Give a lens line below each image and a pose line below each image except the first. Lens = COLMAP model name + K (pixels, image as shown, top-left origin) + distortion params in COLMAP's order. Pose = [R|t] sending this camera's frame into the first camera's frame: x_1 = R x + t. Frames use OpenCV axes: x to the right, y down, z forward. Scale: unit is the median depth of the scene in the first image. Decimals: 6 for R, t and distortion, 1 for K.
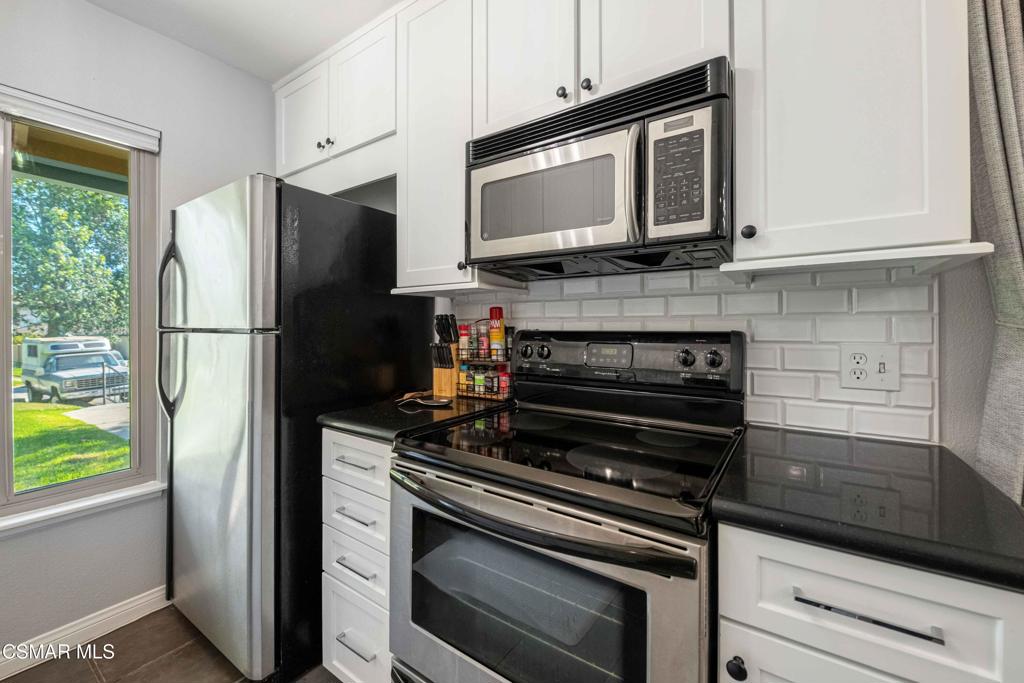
lens RADIAL K [[416.0, 0, 517.5], [0, 416.0, 327.0], [0, 0, 1]] dist [-0.006222, -0.000963]
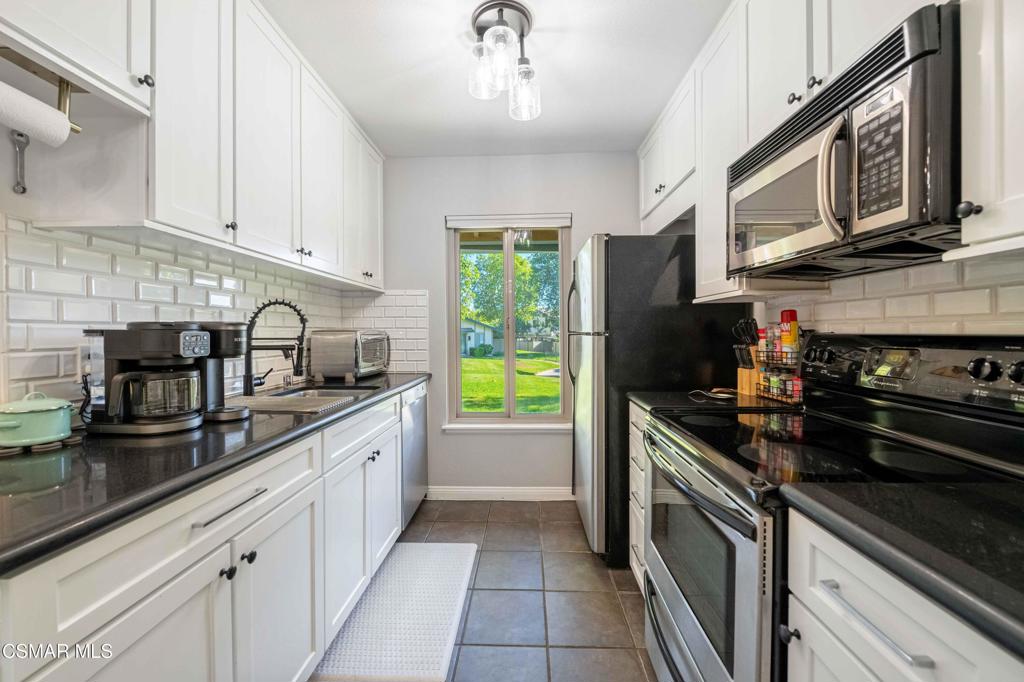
lens RADIAL K [[416.0, 0, 511.4], [0, 416.0, 337.4], [0, 0, 1]] dist [-0.006222, -0.000963]
pose [[0.529013, 0.006452, -0.848589, 0.446833], [0.009395, 0.999865, 0.013459, -0.002066], [0.848562, -0.015093, 0.528881, -0.091629]]
